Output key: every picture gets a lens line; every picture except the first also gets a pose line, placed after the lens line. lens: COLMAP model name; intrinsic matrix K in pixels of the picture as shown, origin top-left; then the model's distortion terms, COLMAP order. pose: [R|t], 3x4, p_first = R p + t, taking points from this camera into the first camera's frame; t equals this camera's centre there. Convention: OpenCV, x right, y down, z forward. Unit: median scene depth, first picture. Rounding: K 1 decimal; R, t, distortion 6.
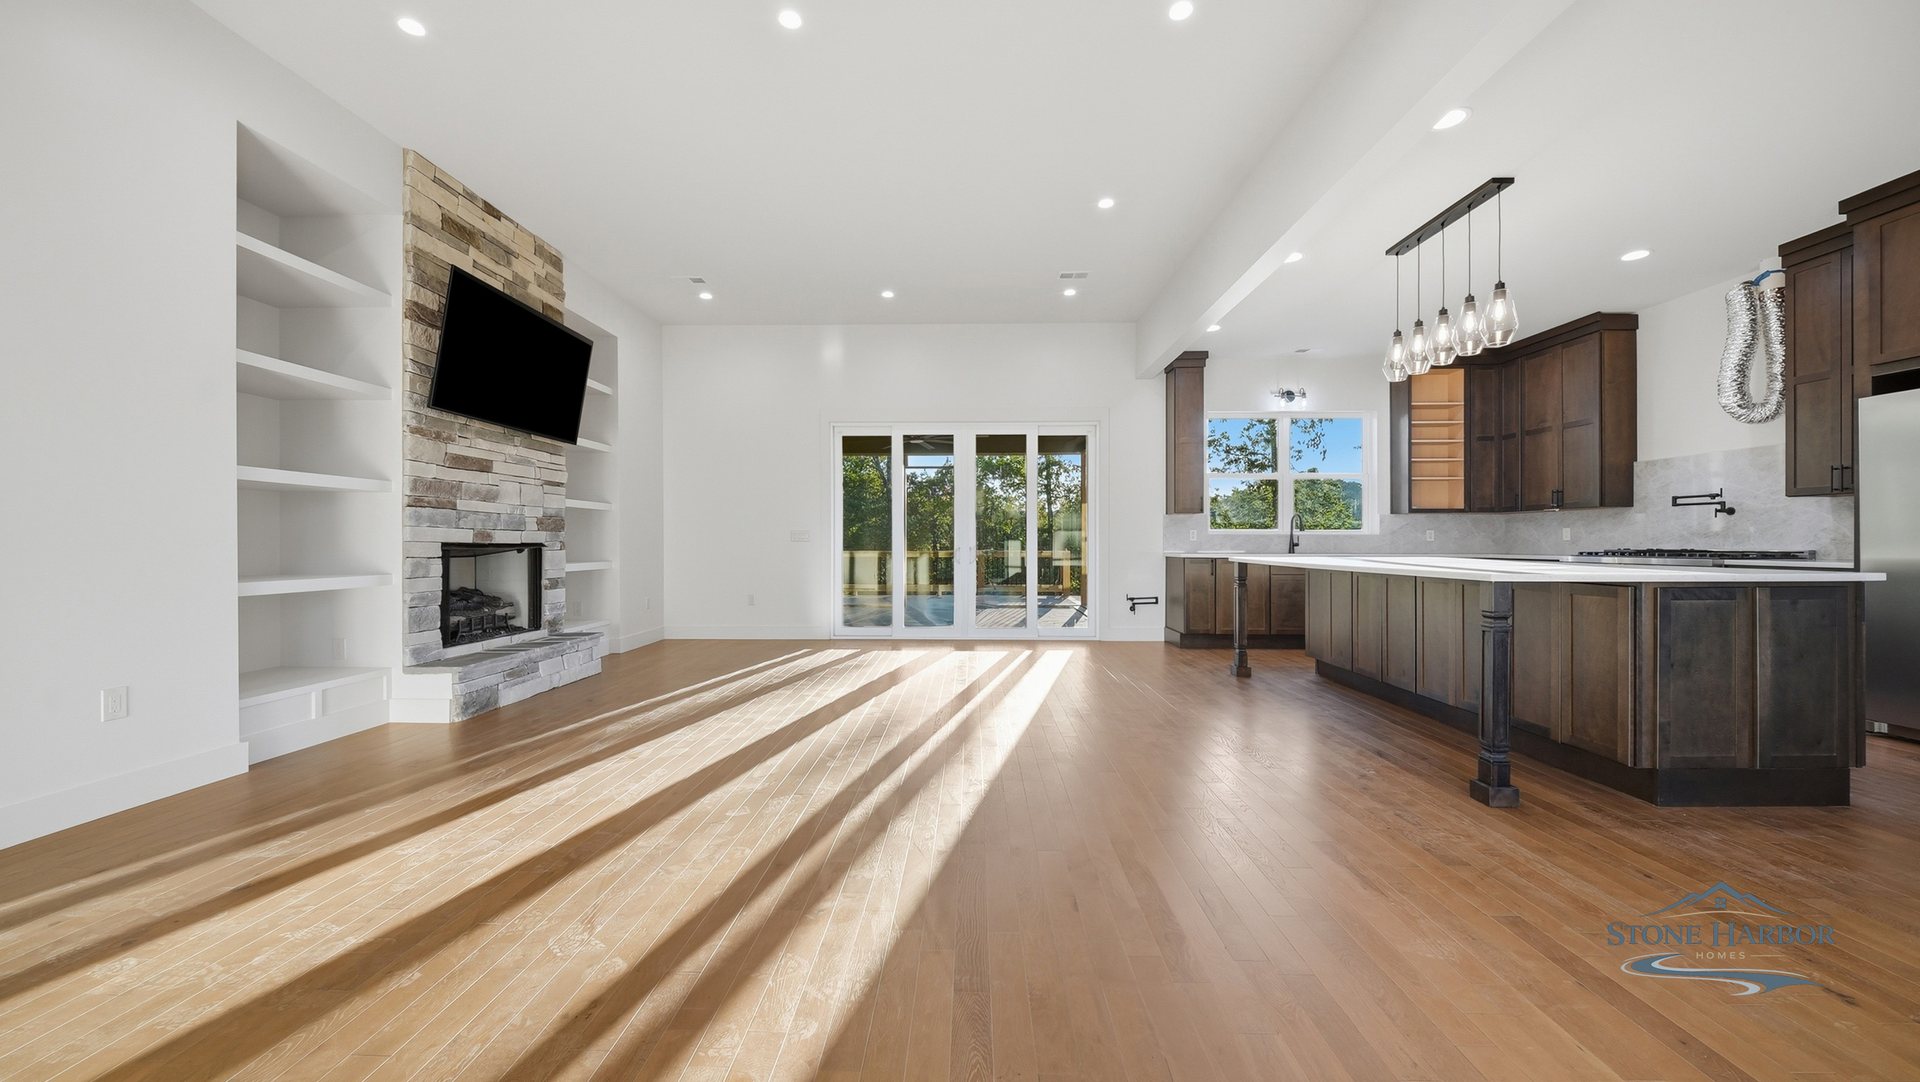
lens RADIAL K [[685.4, 0, 960.8], [0, 685.4, 539.5], [0, 0, 1]] dist [-0.001215, -0.000489]
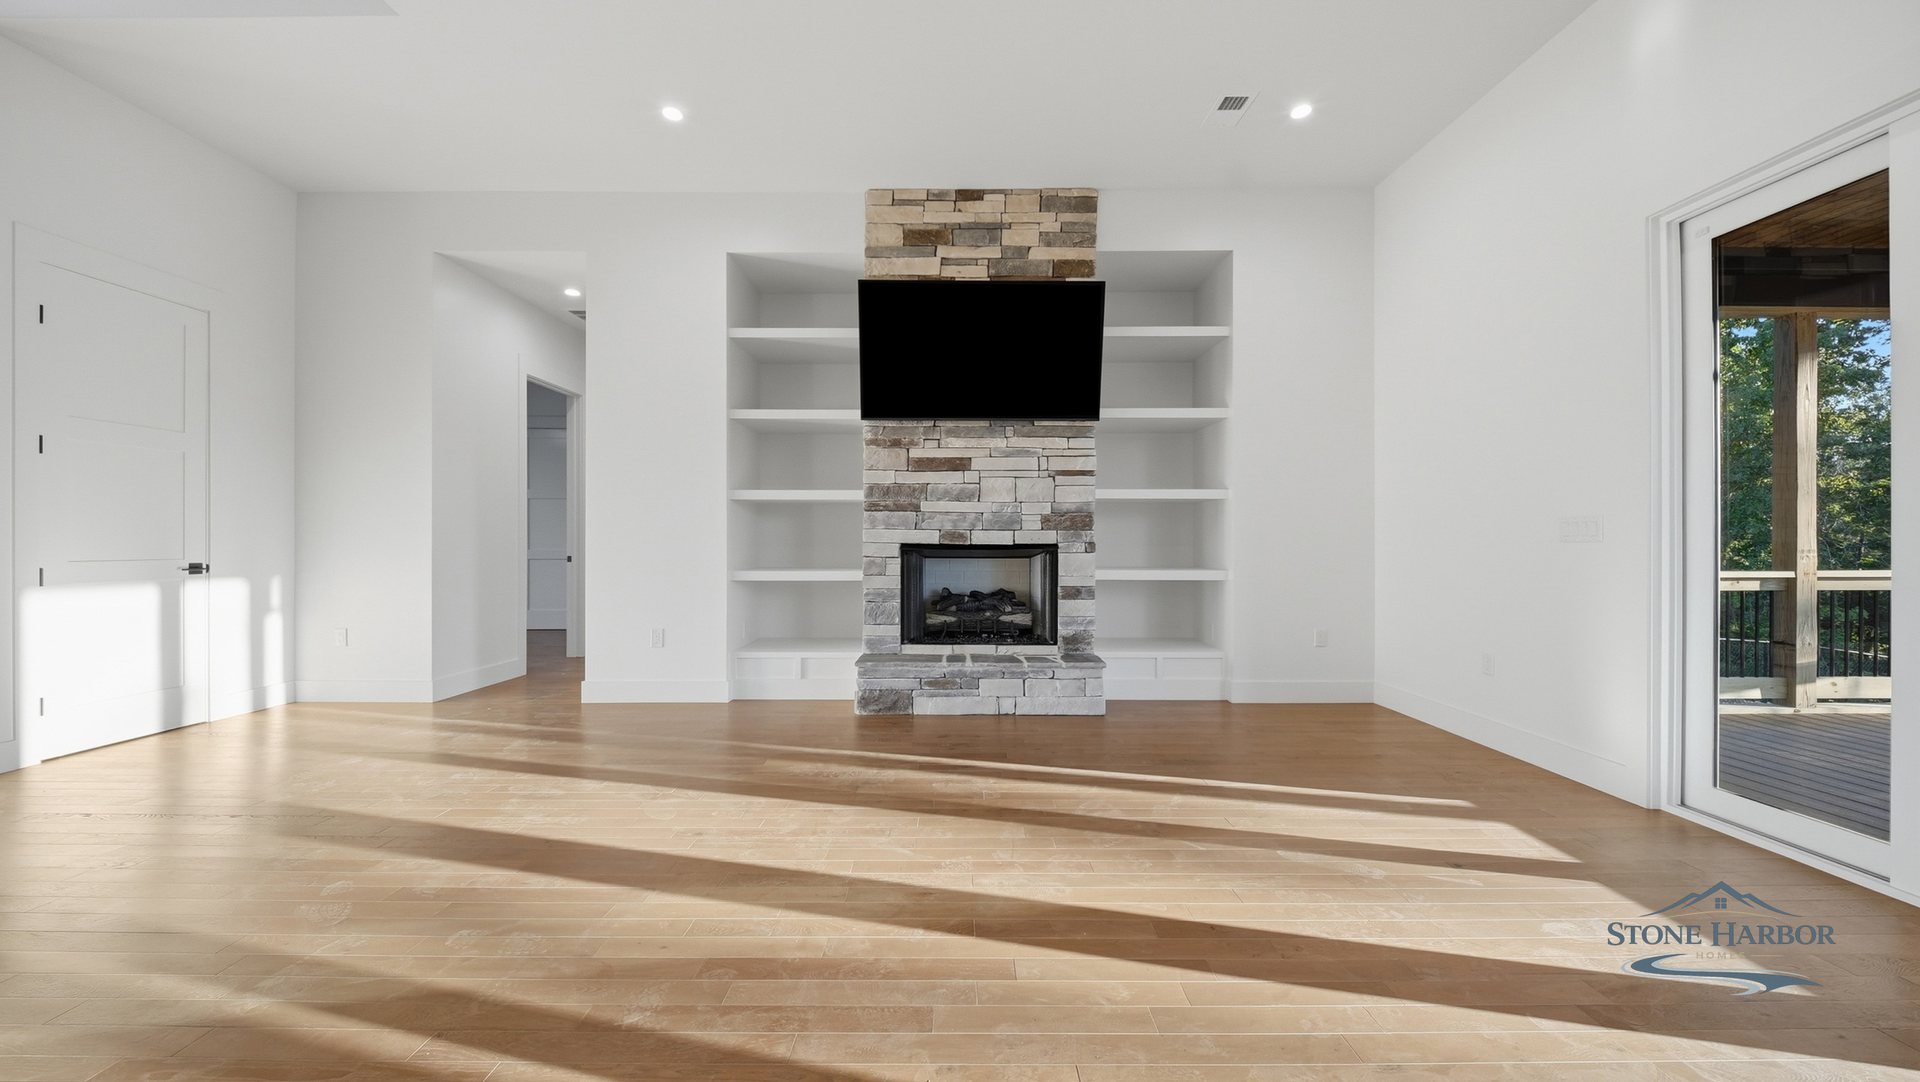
lens RADIAL K [[690.2, 0, 961.6], [0, 690.2, 545.6], [0, 0, 1]] dist [0.000501, -0.000263]
pose [[0.014127, 0.004798, -0.999889, 0.282205], [0.004182, 0.999979, 0.004858, 0.002705], [0.999891, -0.004250, 0.014107, 0.988871]]
